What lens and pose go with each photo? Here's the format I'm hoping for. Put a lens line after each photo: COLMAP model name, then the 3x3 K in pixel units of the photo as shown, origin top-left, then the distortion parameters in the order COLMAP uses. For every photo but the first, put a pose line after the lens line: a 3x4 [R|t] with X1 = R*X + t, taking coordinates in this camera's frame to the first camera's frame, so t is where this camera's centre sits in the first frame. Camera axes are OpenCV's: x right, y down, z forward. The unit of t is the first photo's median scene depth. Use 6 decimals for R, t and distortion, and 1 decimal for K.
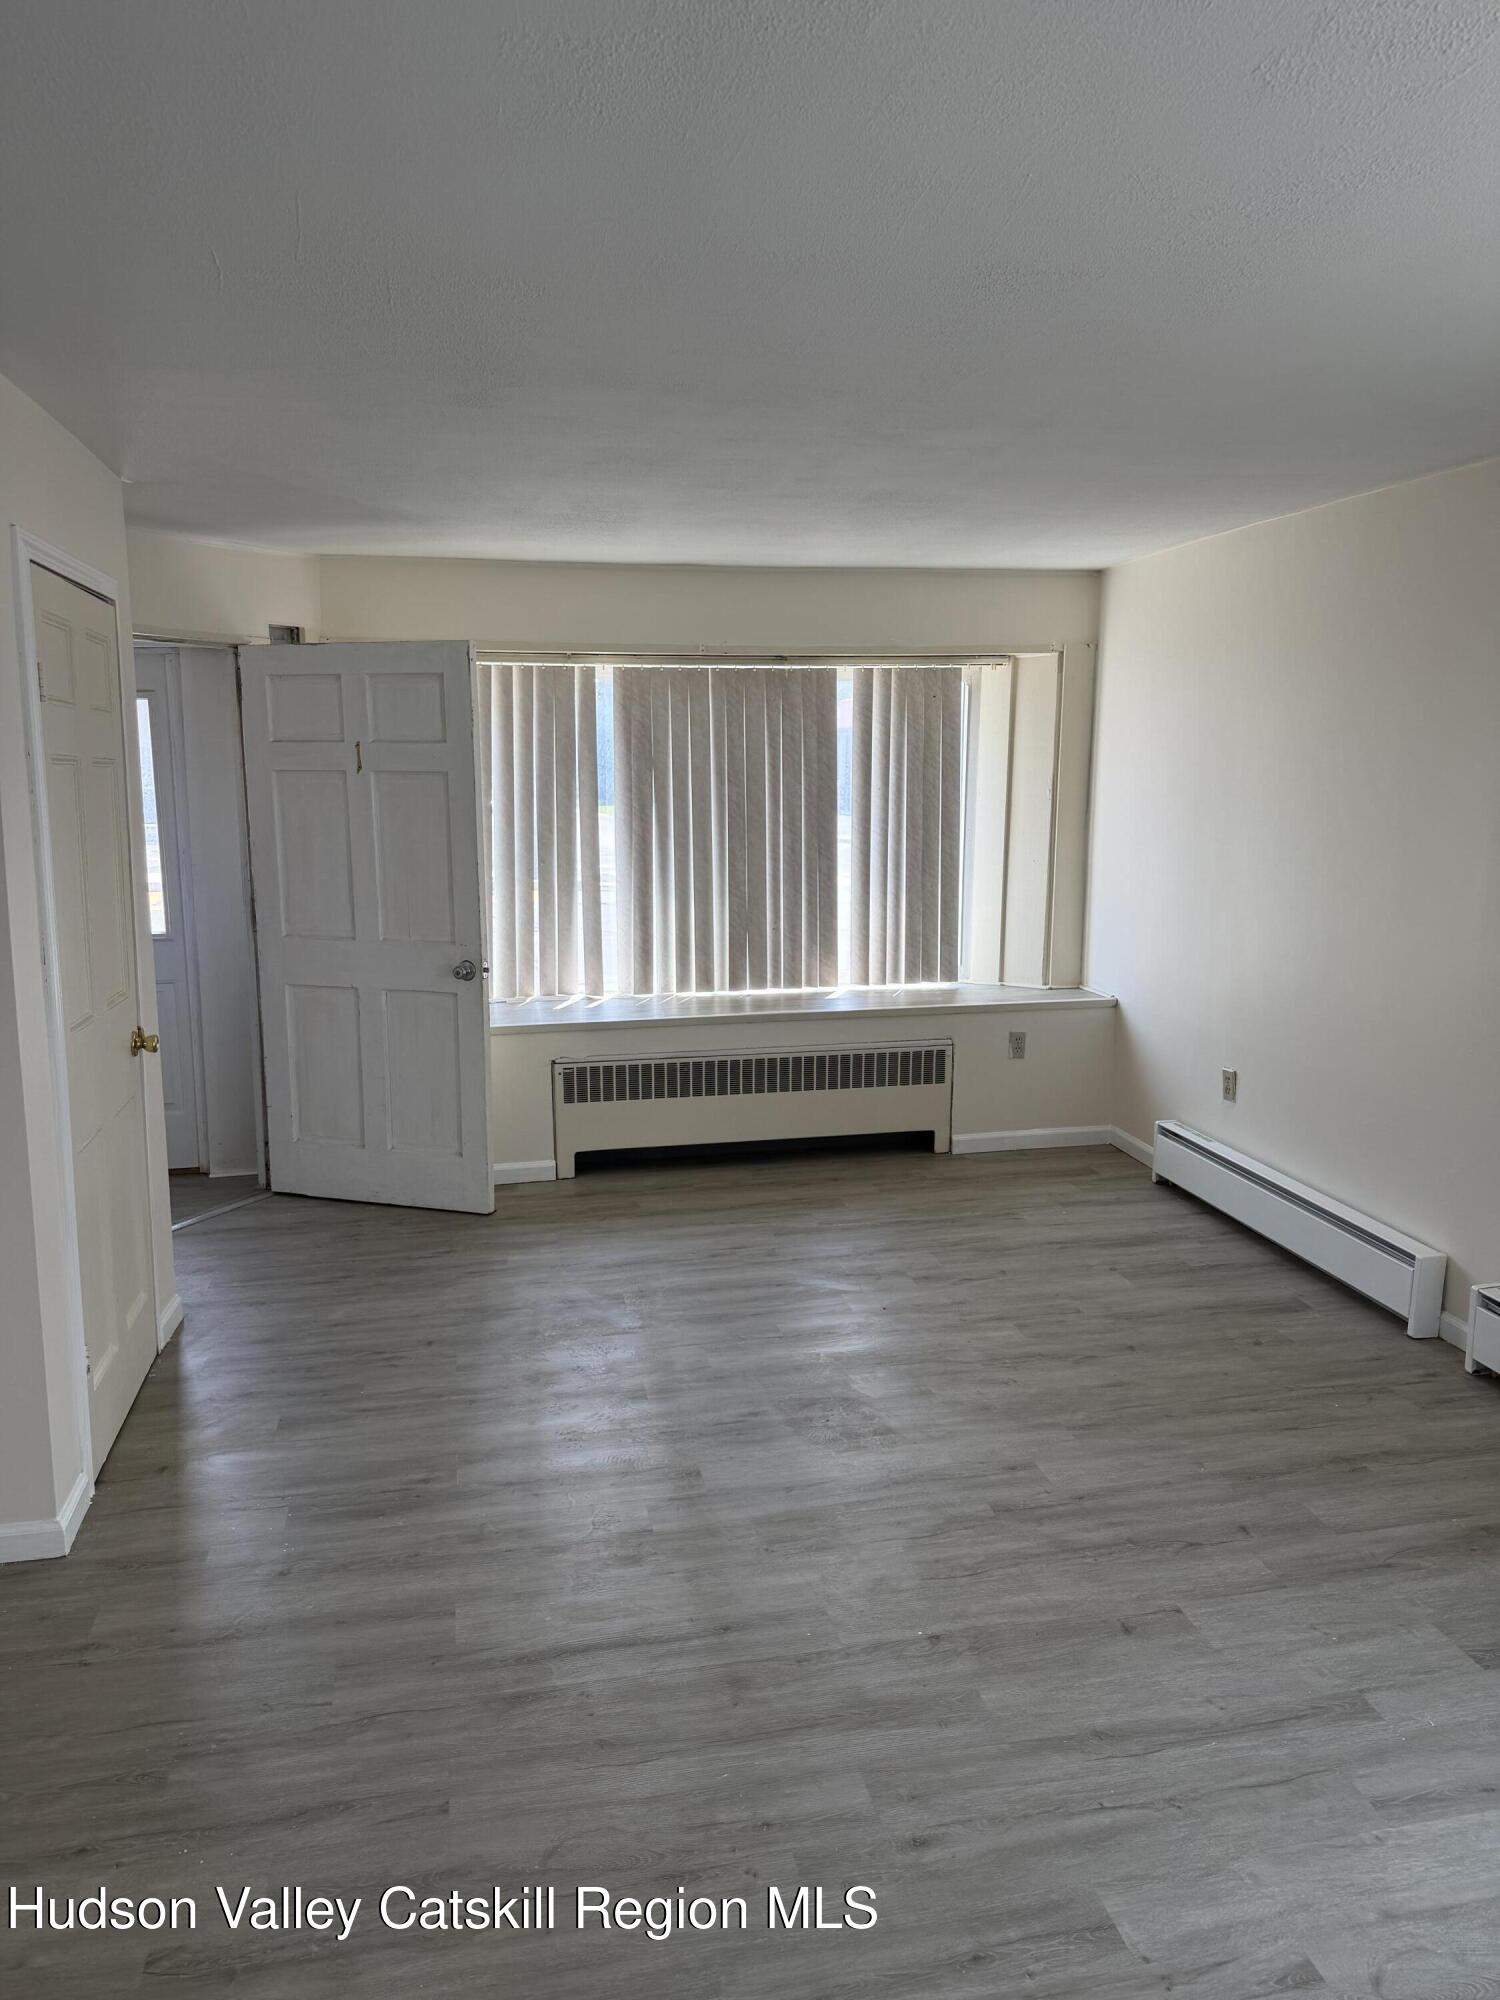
lens RADIAL K [[1419.6, 0, 748.6], [0, 1419.6, 998.7], [0, 0, 1]] dist [0.031883, -0.026807]
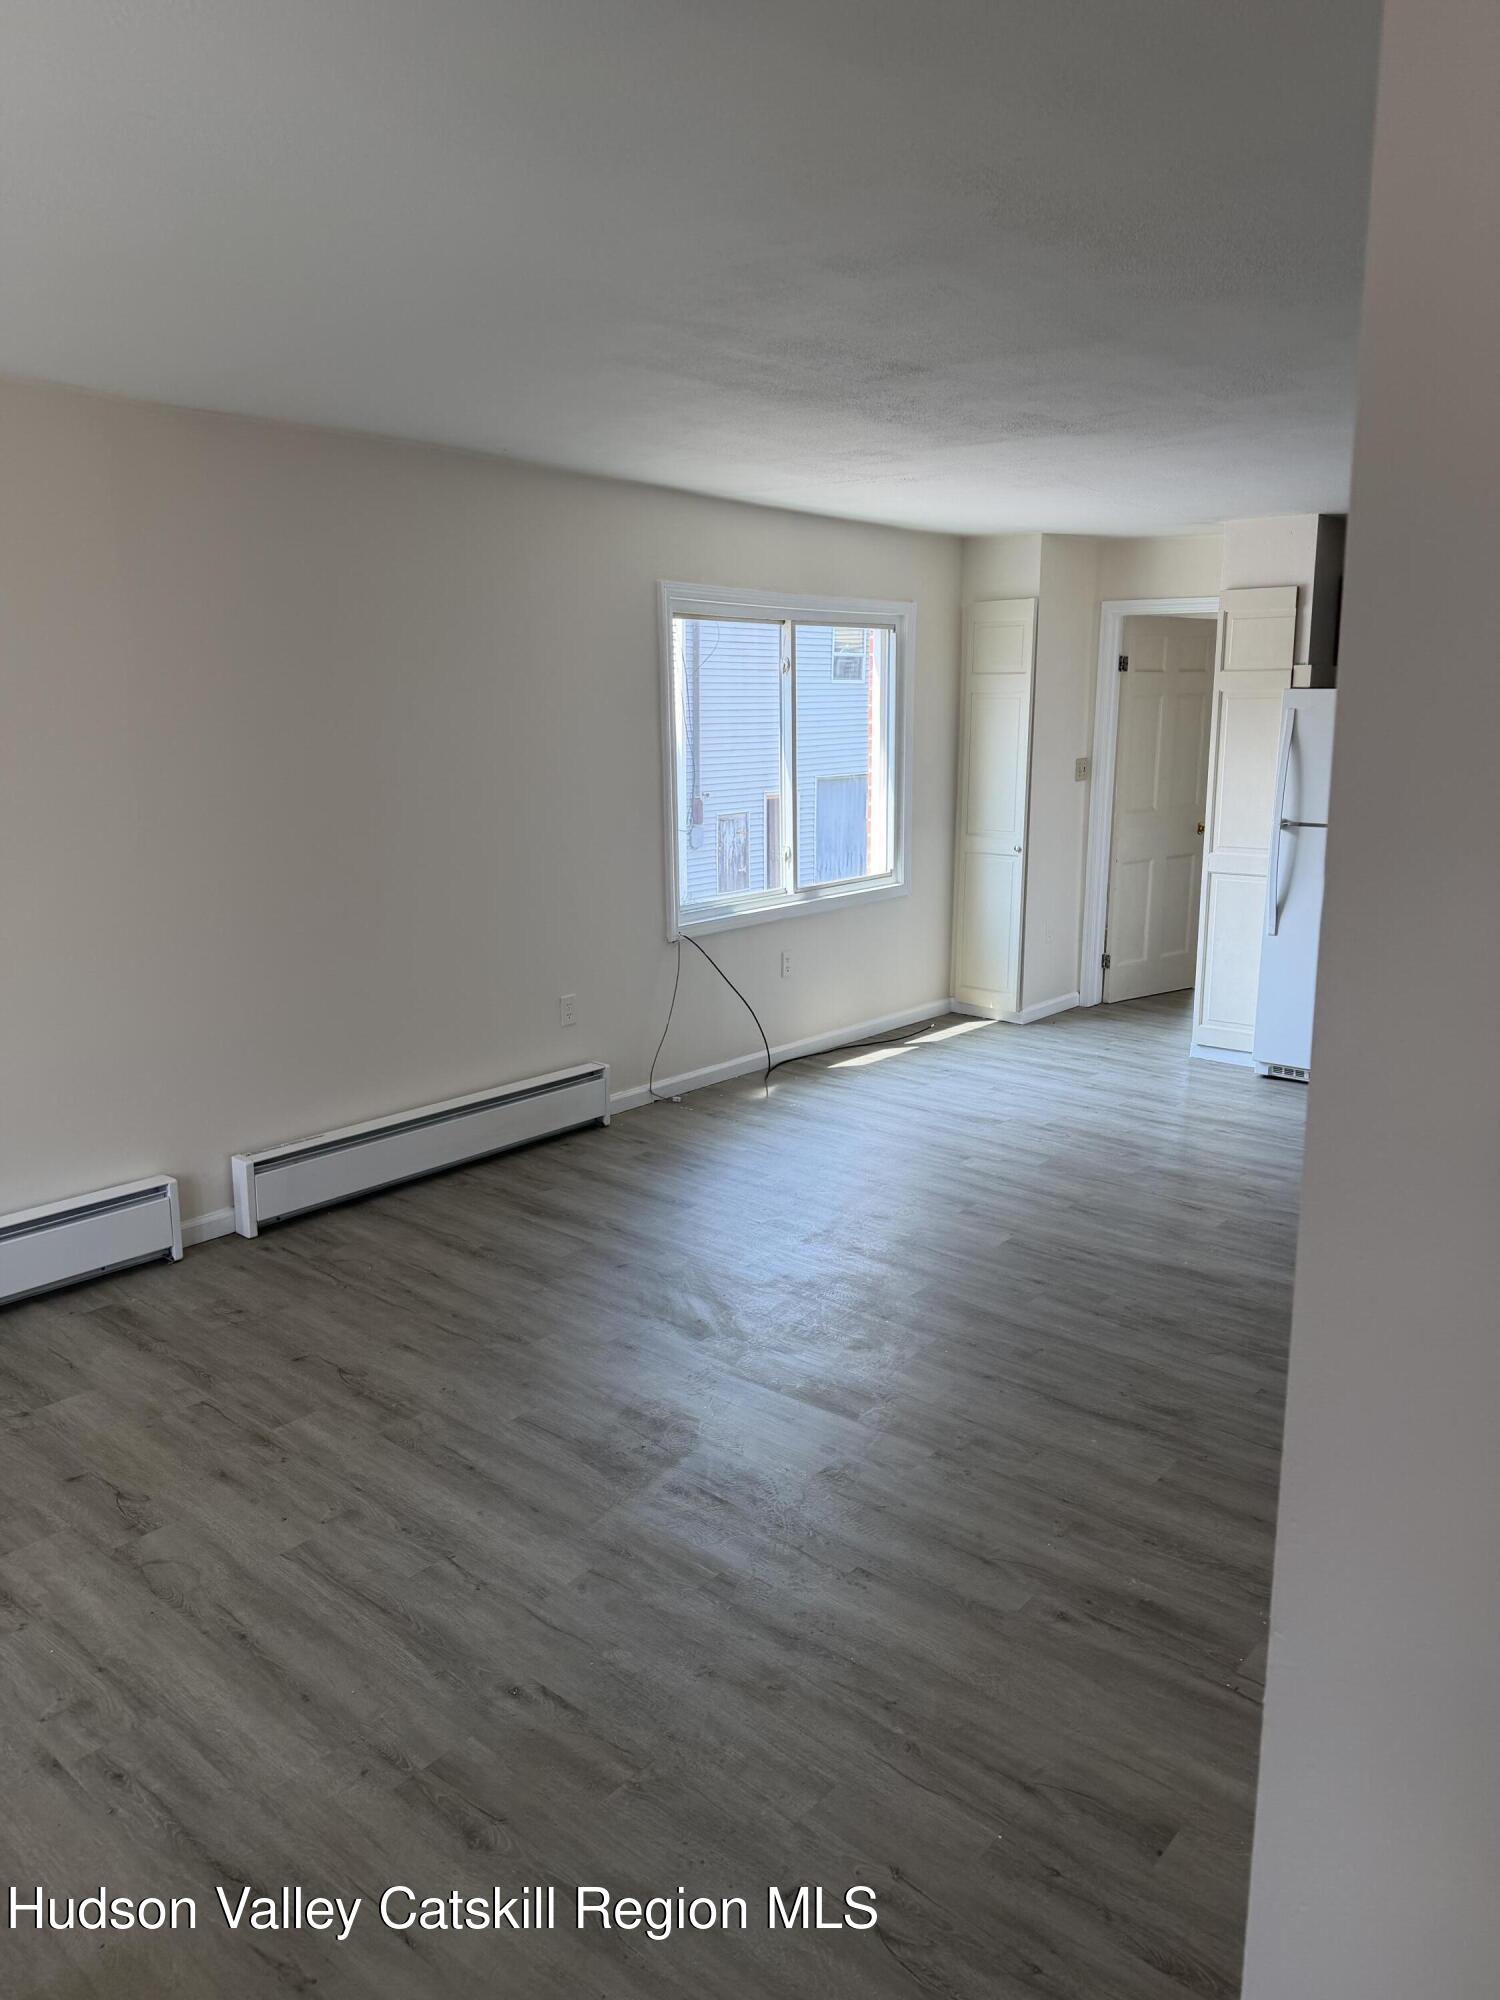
lens RADIAL K [[1419.6, 0, 737.0], [0, 1419.6, 1006.4], [0, 0, 1]] dist [0.031883, -0.026807]
pose [[-0.611798, -0.166245, 0.773347, -0.803102], [0.131757, 0.942590, 0.306860, -0.290169], [-0.779963, 0.289631, -0.554771, 1.778058]]
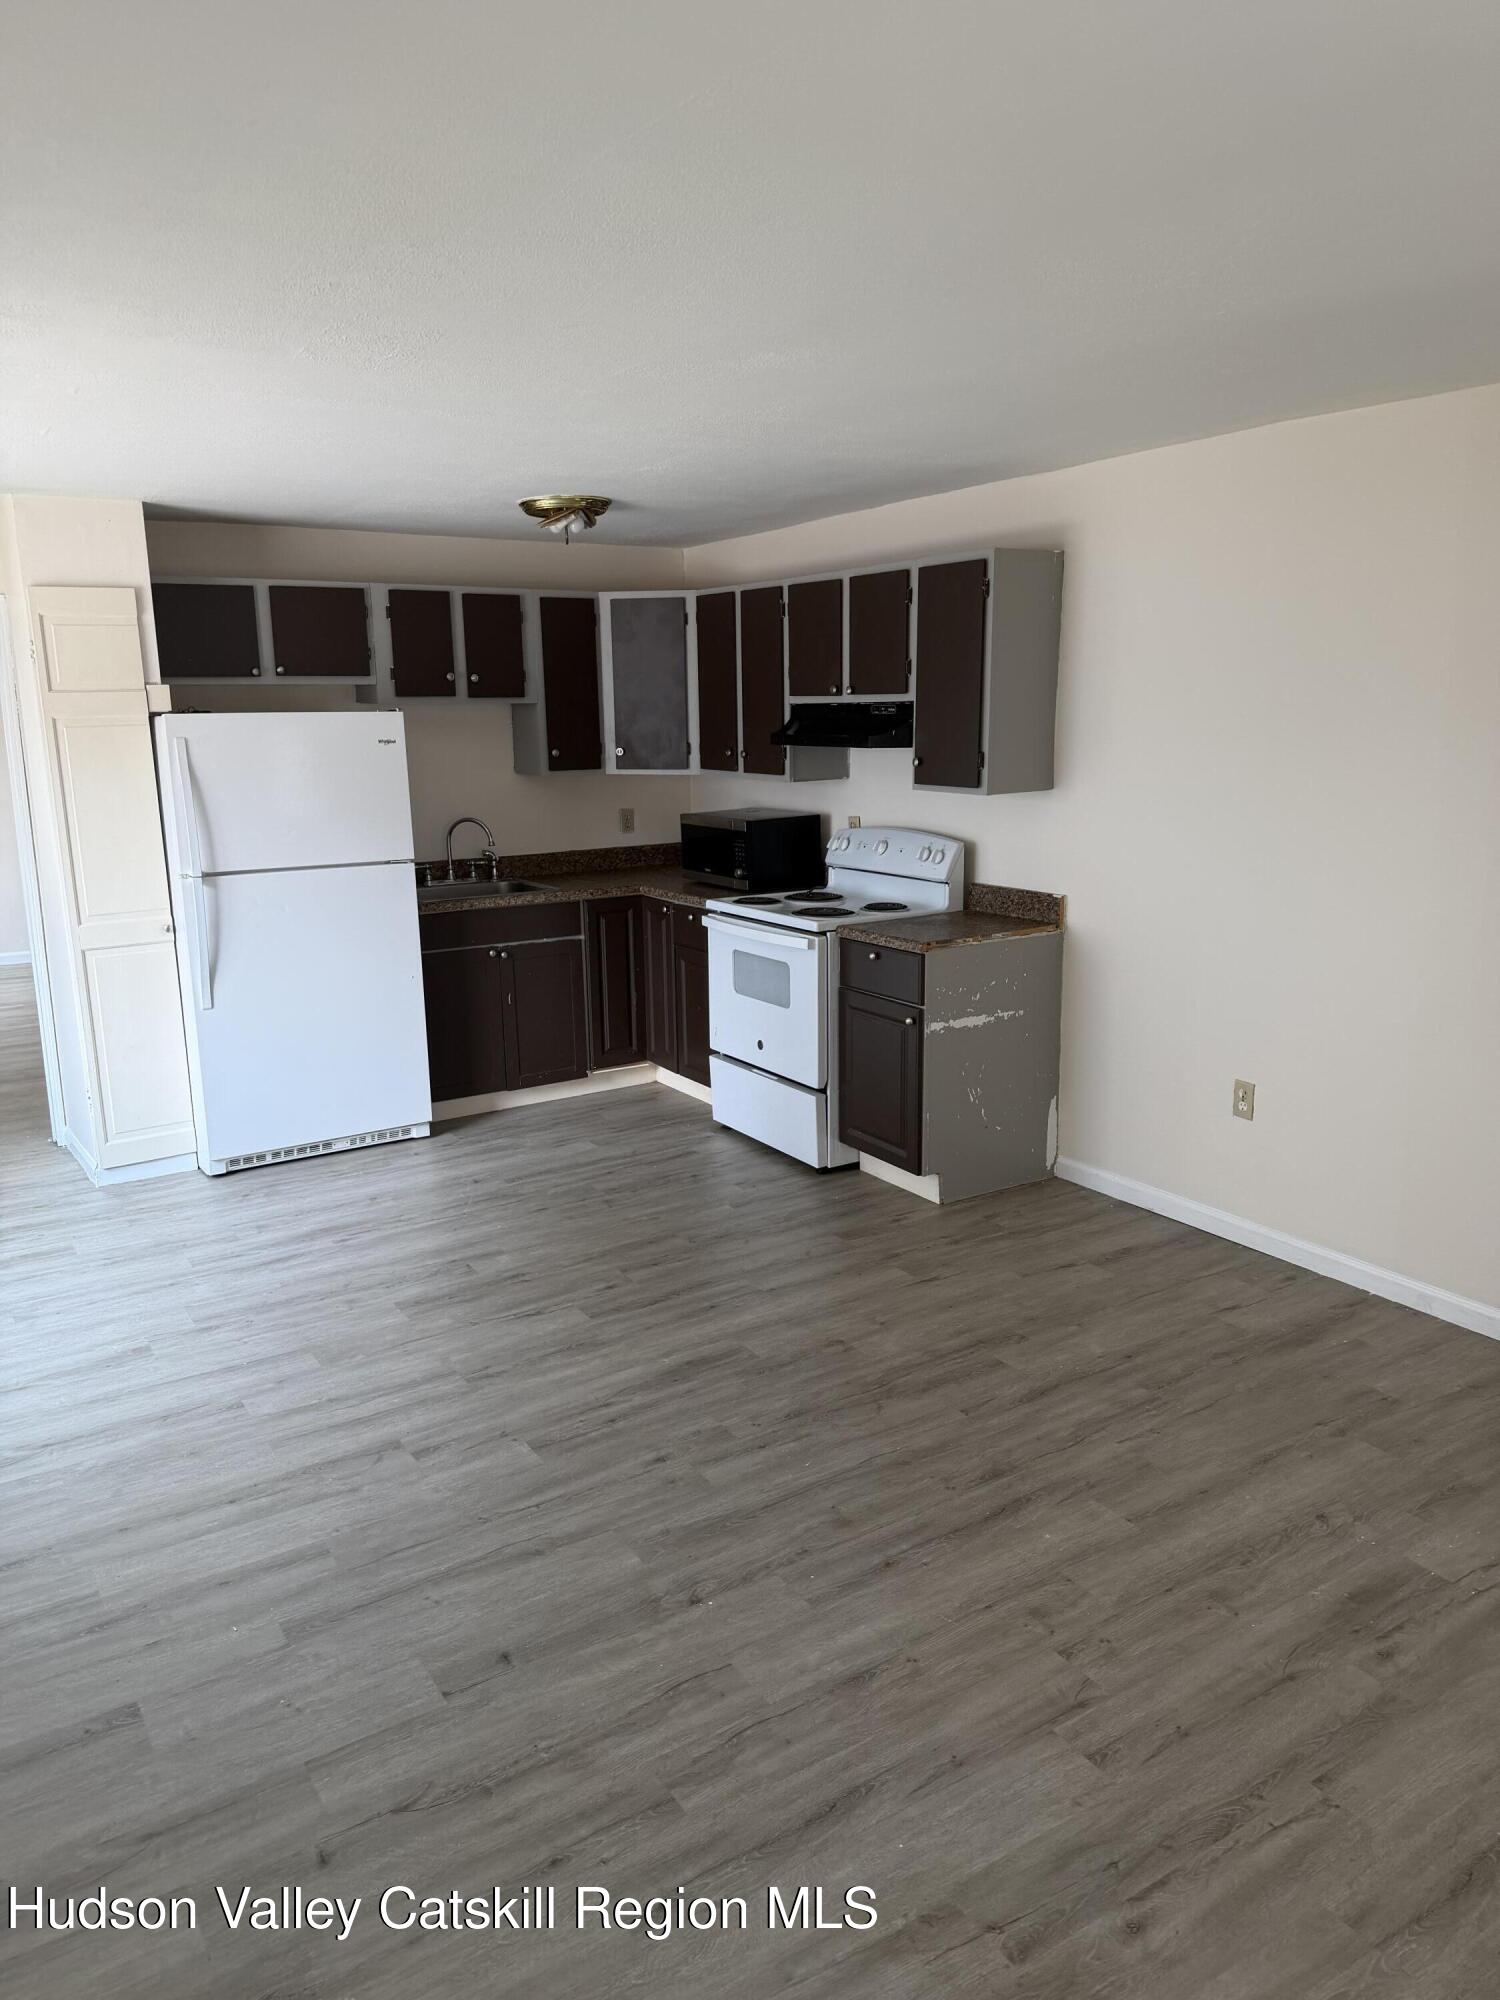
lens RADIAL K [[1419.6, 0, 762.8], [0, 1419.6, 1004.5], [0, 0, 1]] dist [0.031883, -0.026807]
pose [[-0.931127, 0.092517, -0.352765, 0.397171], [-0.044877, 0.930870, 0.362584, -0.309885], [0.361923, 0.353443, -0.862606, 1.714077]]
